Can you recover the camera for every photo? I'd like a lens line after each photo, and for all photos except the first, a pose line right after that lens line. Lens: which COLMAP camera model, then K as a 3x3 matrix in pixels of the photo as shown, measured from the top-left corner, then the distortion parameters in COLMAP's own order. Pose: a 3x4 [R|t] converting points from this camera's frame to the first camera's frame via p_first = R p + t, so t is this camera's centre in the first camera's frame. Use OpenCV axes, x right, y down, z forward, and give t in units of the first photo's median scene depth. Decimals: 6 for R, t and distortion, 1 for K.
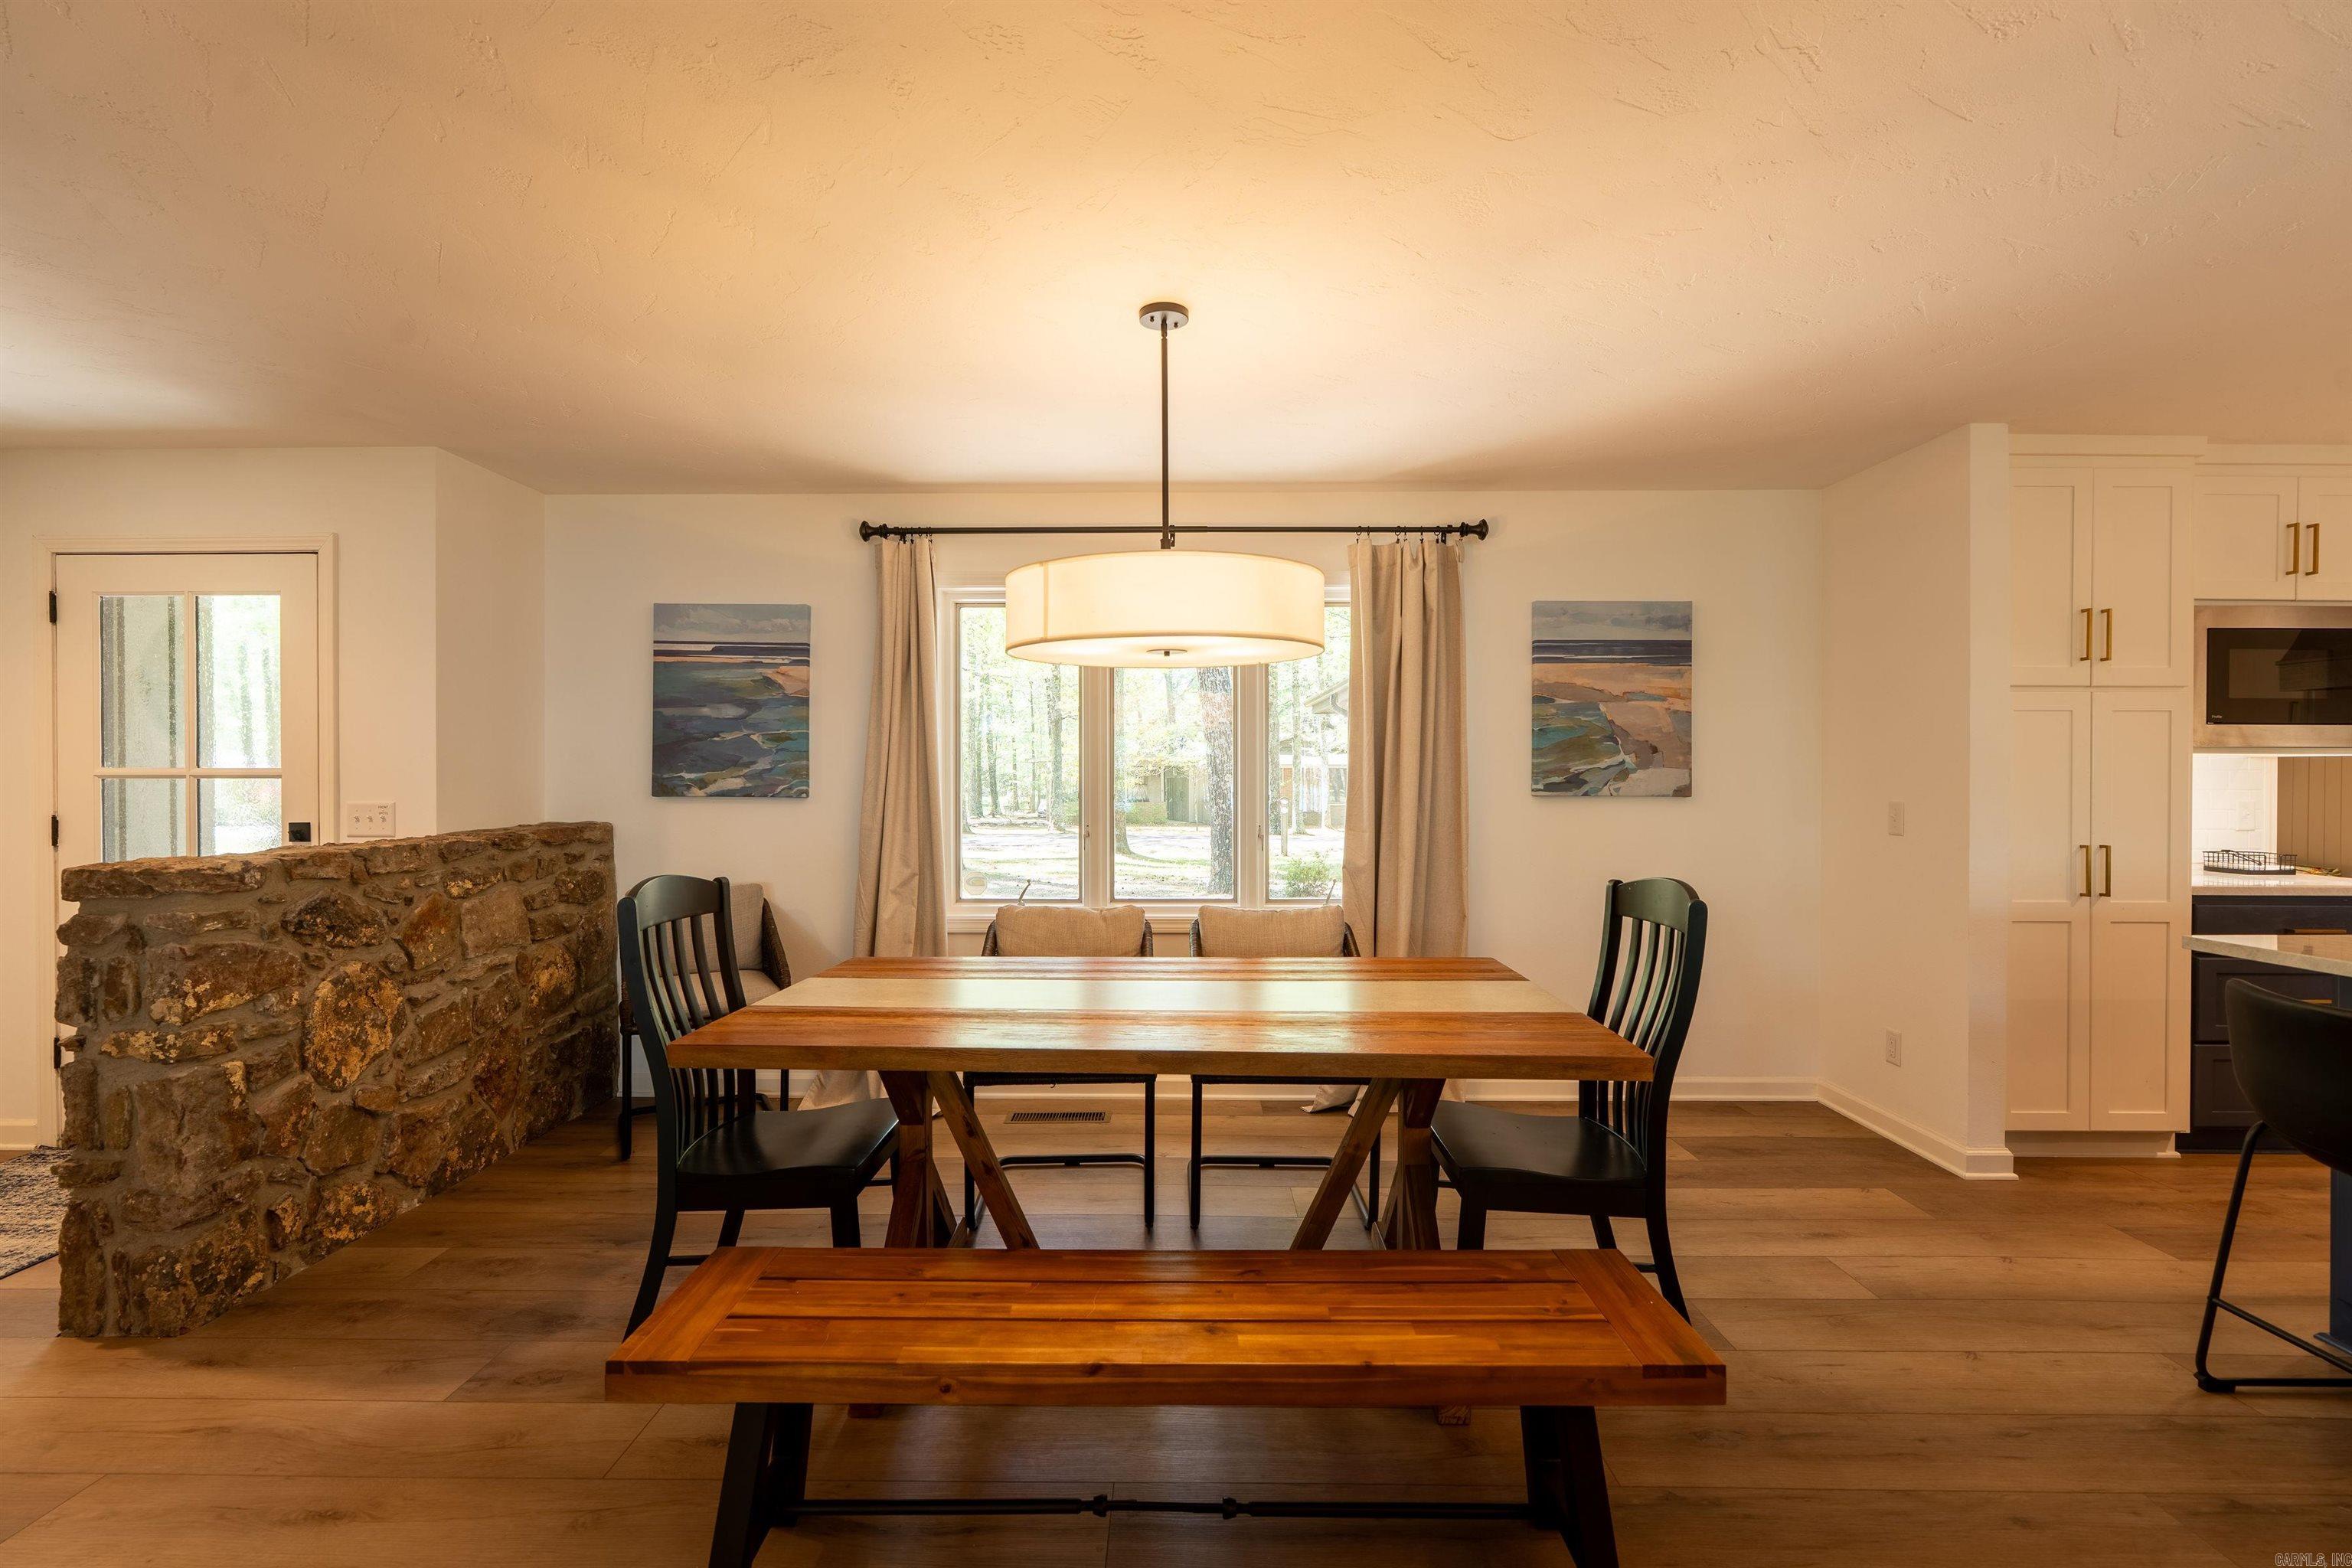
lens RADIAL K [[1051.7, 0, 1173.5], [0, 1051.7, 784.9], [0, 0, 1]] dist [-0.006839, 0.002180]
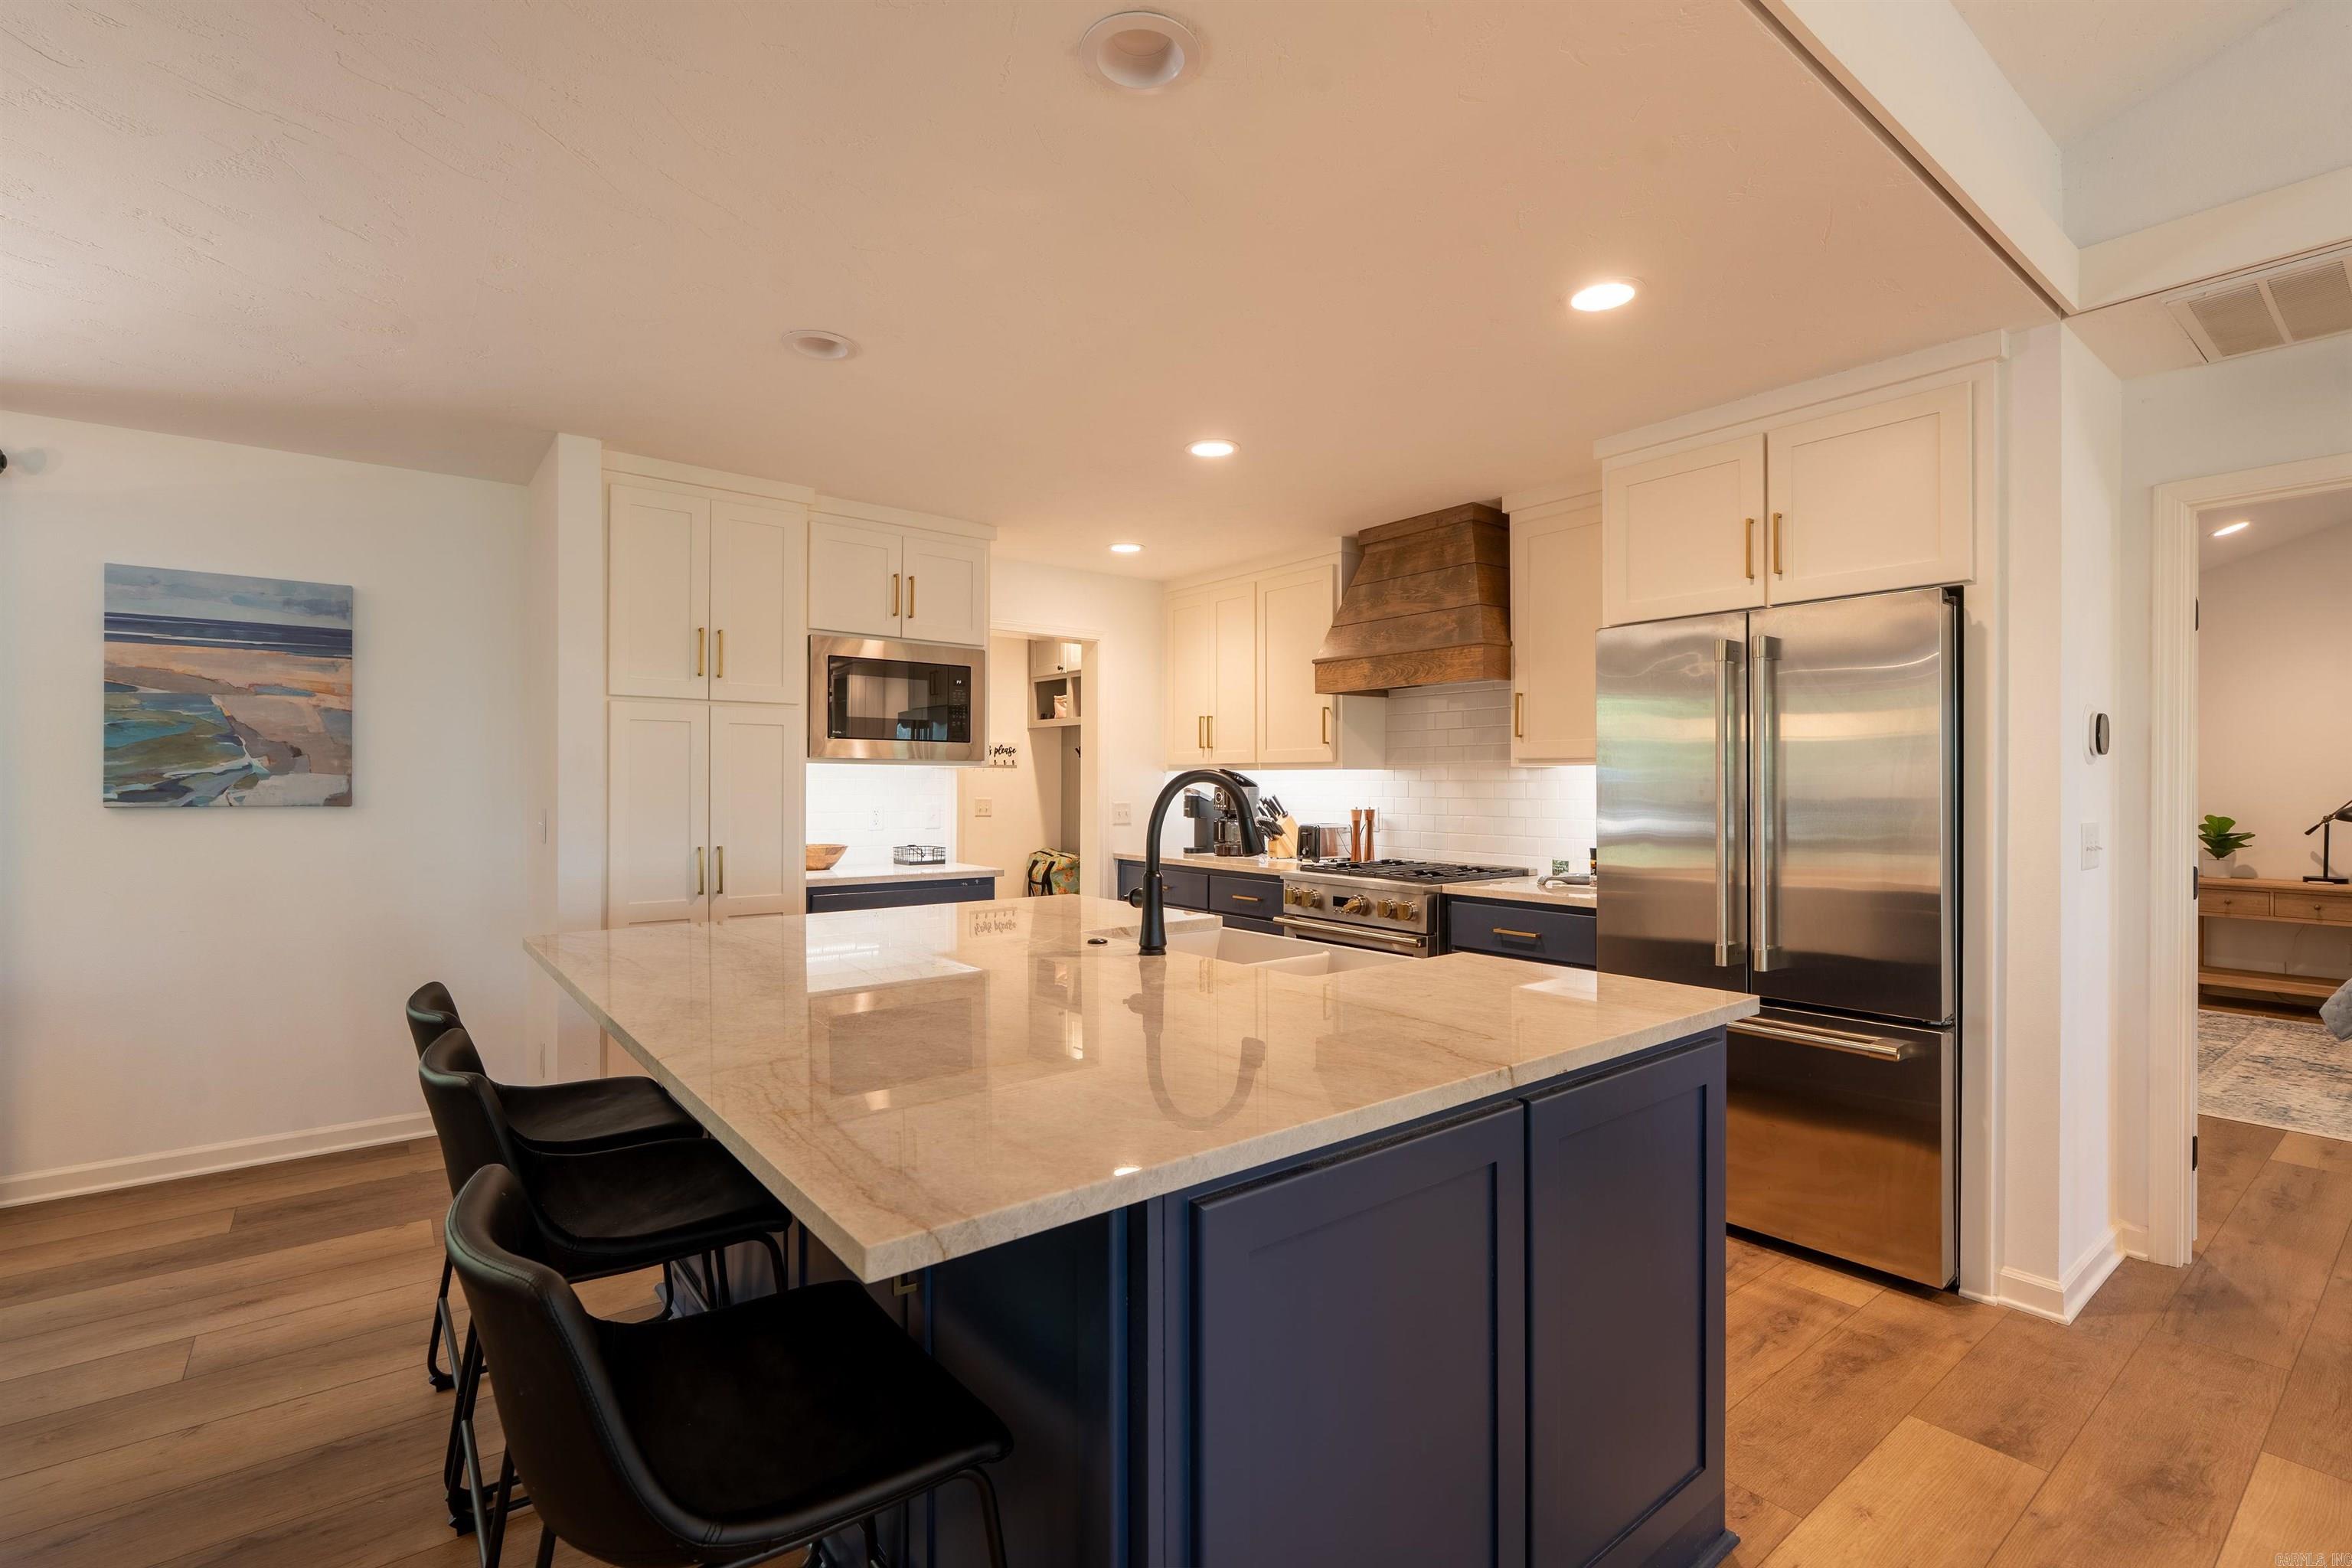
lens RADIAL K [[1051.7, 0, 1173.5], [0, 1051.7, 784.9], [0, 0, 1]] dist [-0.006839, 0.002180]
pose [[0.782958, 0.000723, 0.622075, 0.486294], [0.005320, 0.999955, -0.007858, 0.003974], [-0.622052, 0.009462, 0.782919, -0.125686]]
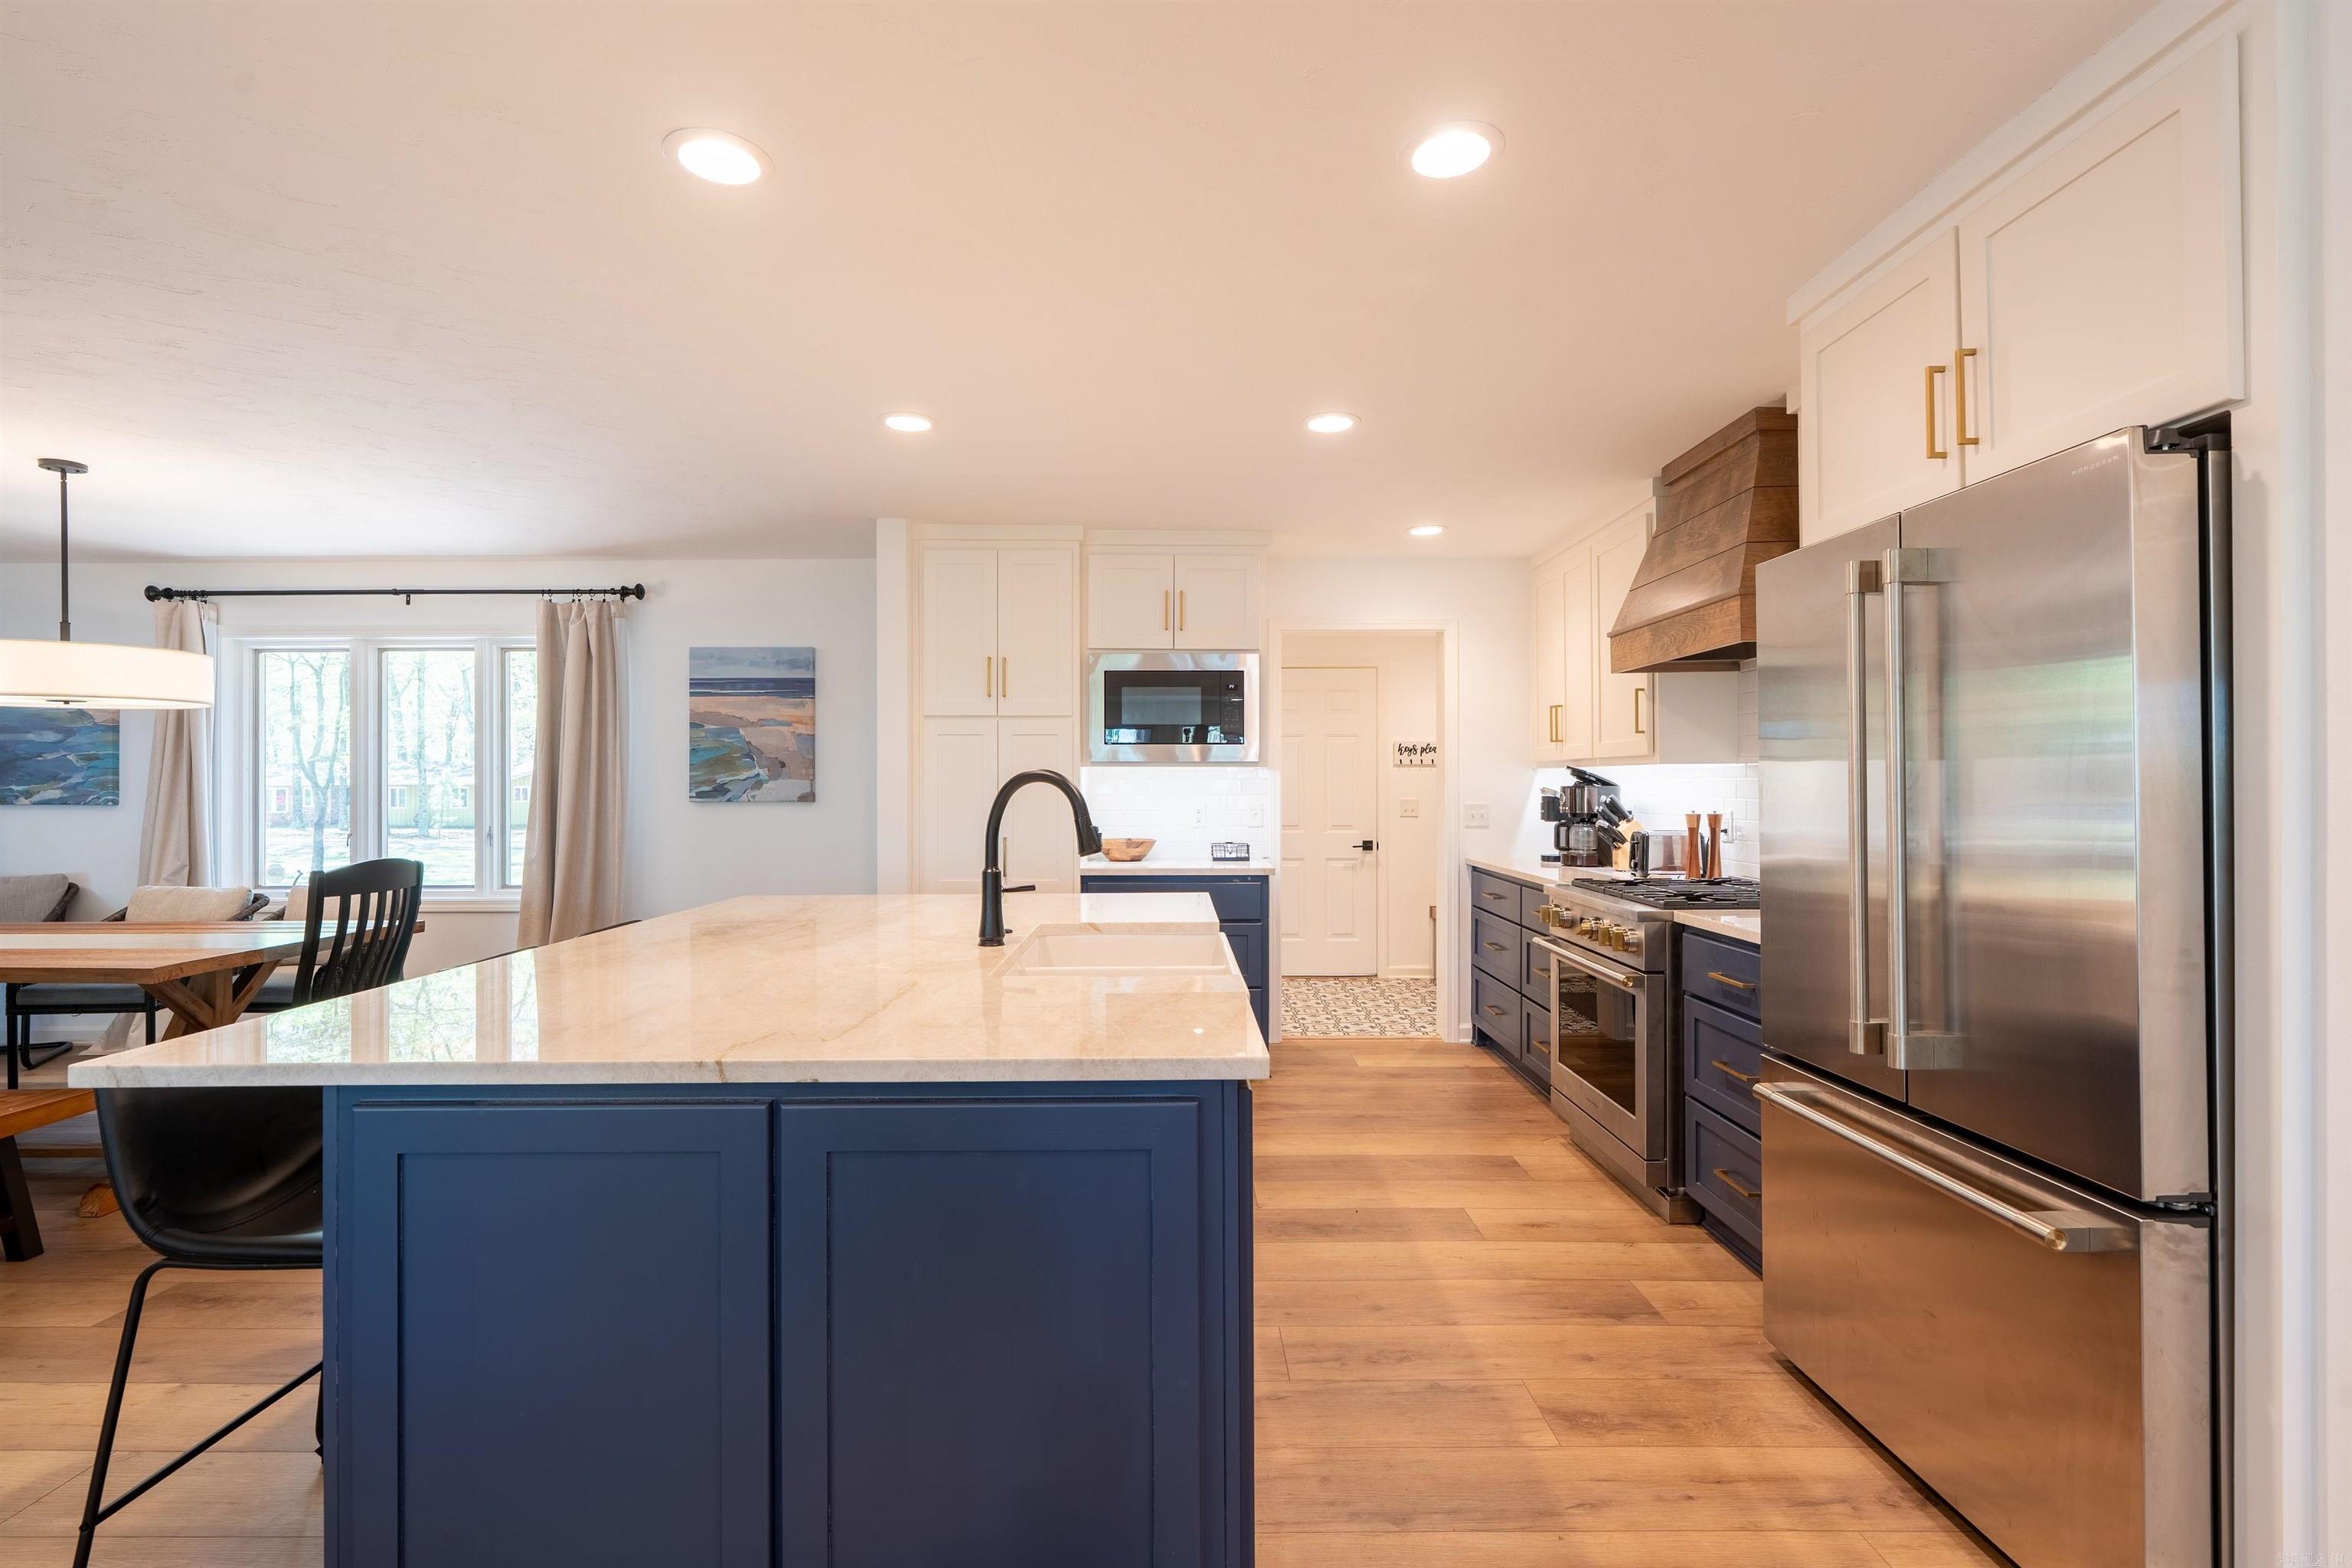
lens RADIAL K [[1051.7, 0, 1173.5], [0, 1051.7, 784.9], [0, 0, 1]] dist [-0.006839, 0.002180]
pose [[0.999894, -0.003571, 0.014136, 0.908836], [0.003728, 0.999931, -0.011124, 0.006527], [-0.014095, 0.011176, 0.999838, -0.268570]]
